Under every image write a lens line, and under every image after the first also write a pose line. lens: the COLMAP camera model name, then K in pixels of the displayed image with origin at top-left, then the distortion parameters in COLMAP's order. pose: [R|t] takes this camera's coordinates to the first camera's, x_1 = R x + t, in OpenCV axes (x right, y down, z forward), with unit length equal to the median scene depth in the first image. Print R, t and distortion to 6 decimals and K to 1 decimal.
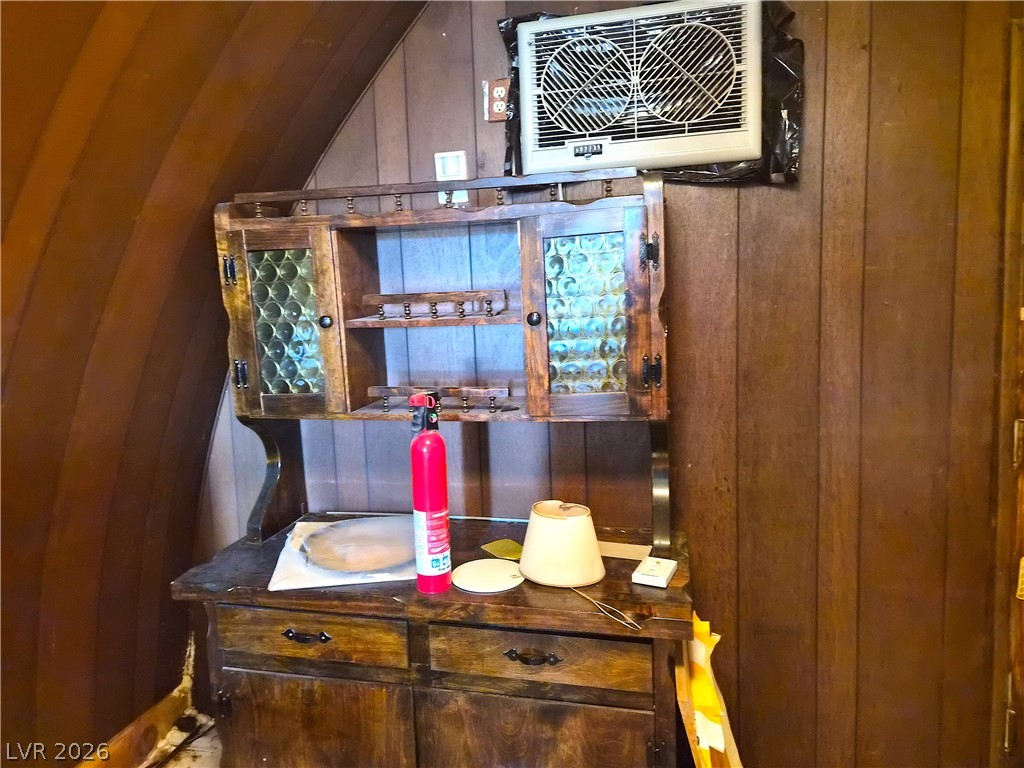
lens RADIAL K [[682.1, 0, 501.8], [0, 682.1, 368.4], [0, 0, 1]] dist [0.076687, -0.067905]
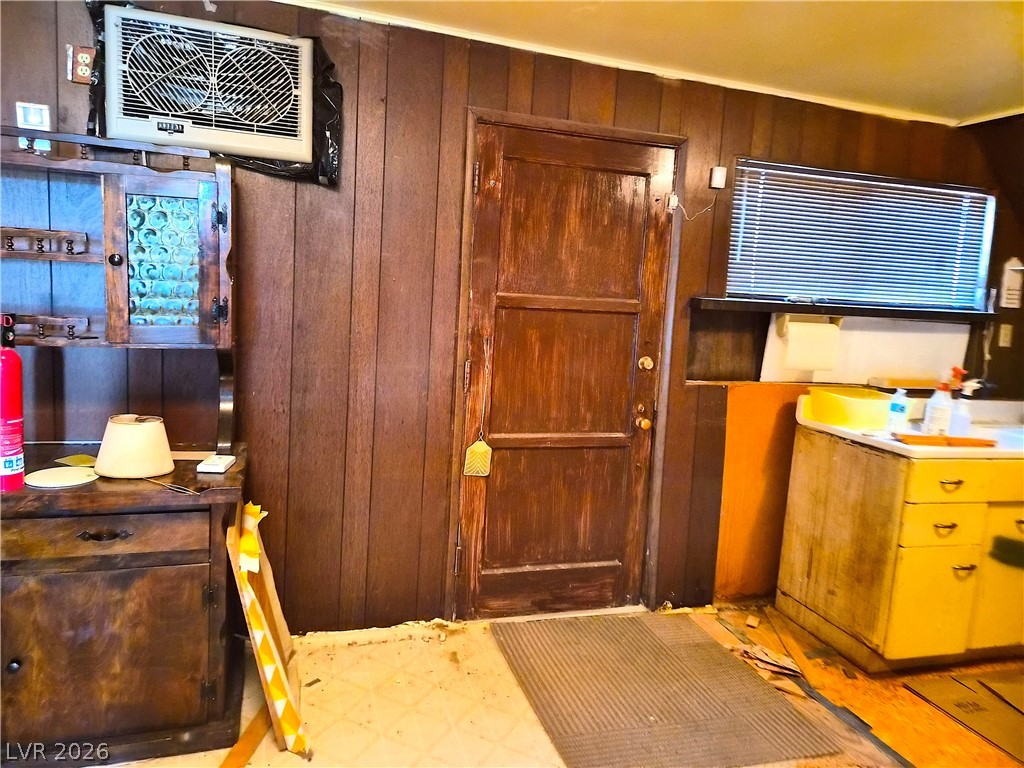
lens RADIAL K [[682.1, 0, 501.8], [0, 682.1, 368.4], [0, 0, 1]] dist [0.076687, -0.067905]
pose [[0.845868, 0.025342, 0.532790, -0.021436], [-0.034466, 0.999380, 0.007184, 0.076867], [-0.532278, -0.024440, 0.846217, -0.356848]]
